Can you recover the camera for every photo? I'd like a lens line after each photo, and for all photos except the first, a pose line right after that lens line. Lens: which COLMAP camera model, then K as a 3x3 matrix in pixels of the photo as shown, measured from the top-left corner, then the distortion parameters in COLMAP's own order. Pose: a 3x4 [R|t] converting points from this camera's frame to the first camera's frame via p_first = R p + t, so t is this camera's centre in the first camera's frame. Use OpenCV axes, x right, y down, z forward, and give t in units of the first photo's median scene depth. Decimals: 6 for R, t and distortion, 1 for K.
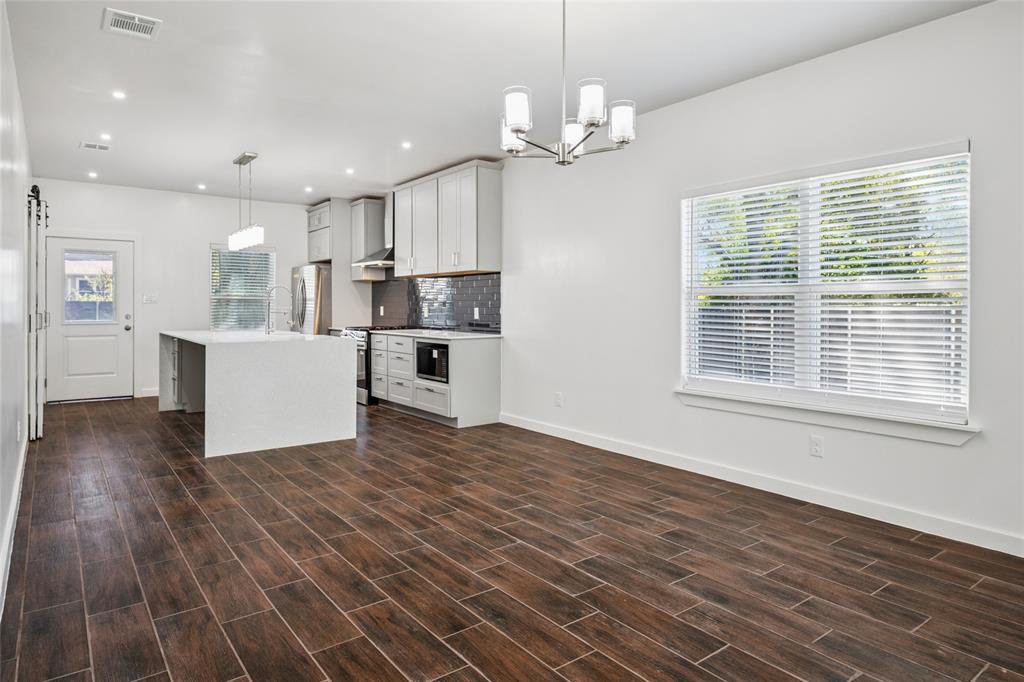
lens RADIAL K [[613.7, 0, 510.9], [0, 613.7, 307.4], [0, 0, 1]] dist [0.000643, -0.000493]
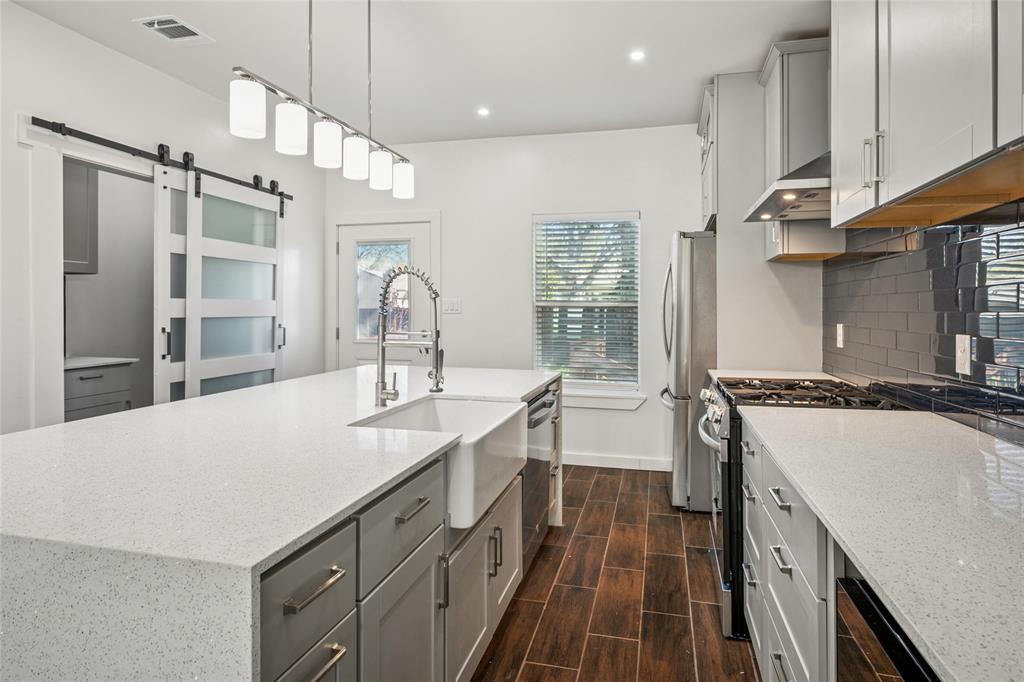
lens RADIAL K [[551.0, 0, 512.0], [0, 551.0, 341.0], [0, 0, 1]] dist [-0.073194, 0.000071]
pose [[0.624656, 0.039890, -0.779881, -0.183388], [-0.002412, 0.998788, 0.049155, -0.014133], [0.780897, -0.028824, 0.623995, 1.479942]]
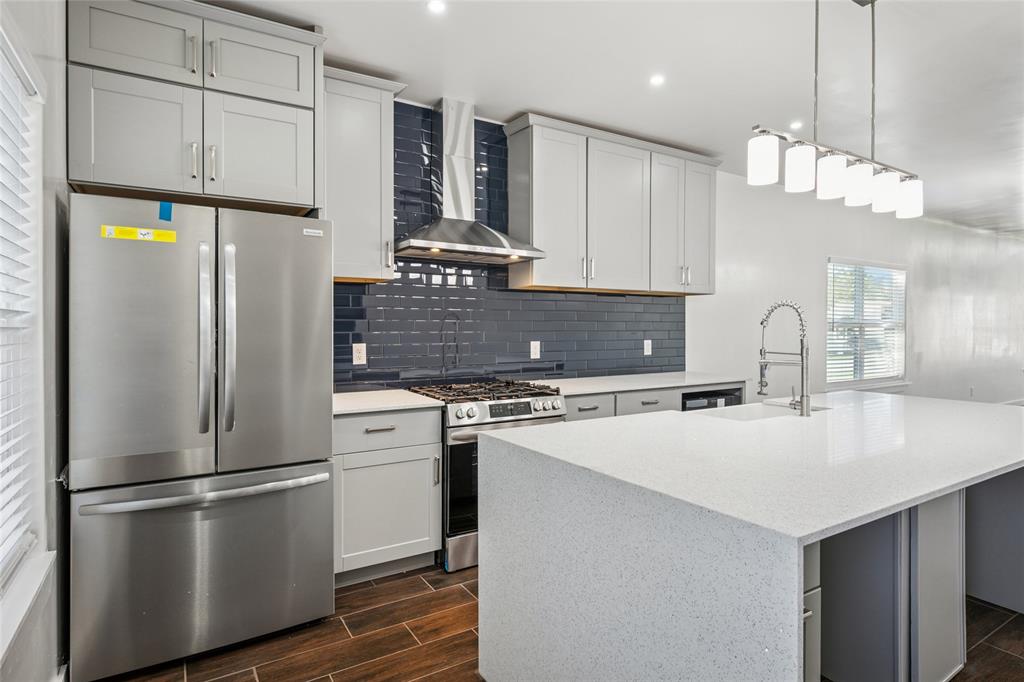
lens RADIAL K [[542.7, 0, 514.9], [0, 542.7, 337.2], [0, 0, 1]] dist [0.000162, 0.000444]
pose [[0.094631, -0.020956, 0.995292, -1.328868], [0.001296, 0.999780, 0.020927, -0.032042], [-0.995512, -0.000691, 0.094638, 1.981822]]
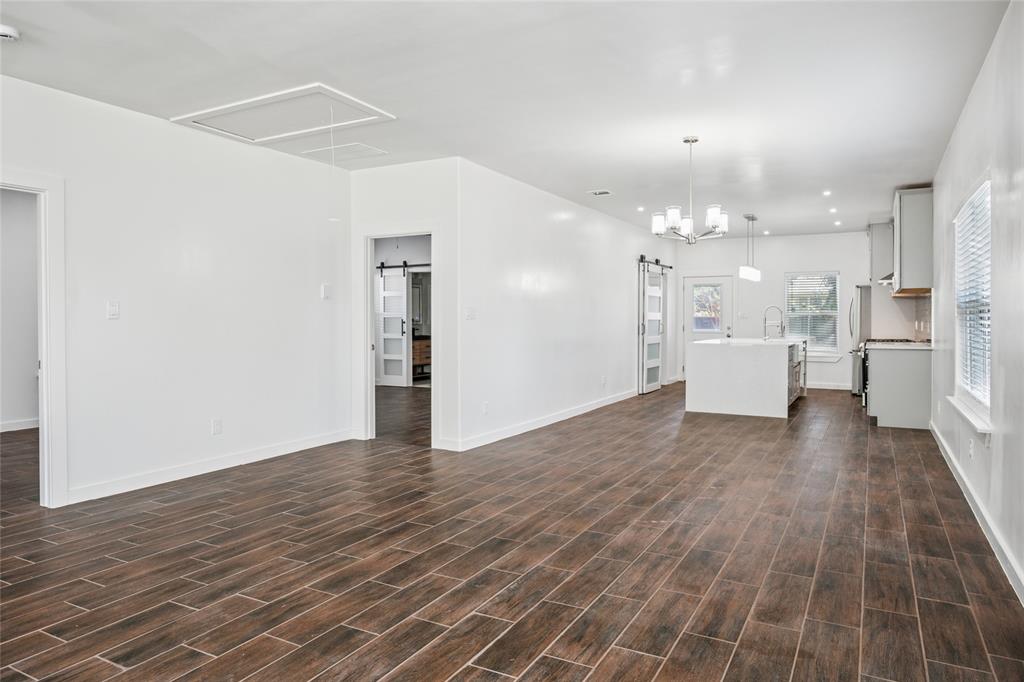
lens RADIAL K [[655.0, 0, 512.7], [0, 655.0, 324.1], [0, 0, 1]] dist [0.000994, 0.003738]
pose [[0.411934, 0.003471, -0.911207, 1.226759], [0.000032, 0.999993, 0.003823, 0.000264], [0.911214, -0.001604, 0.411931, -0.221296]]
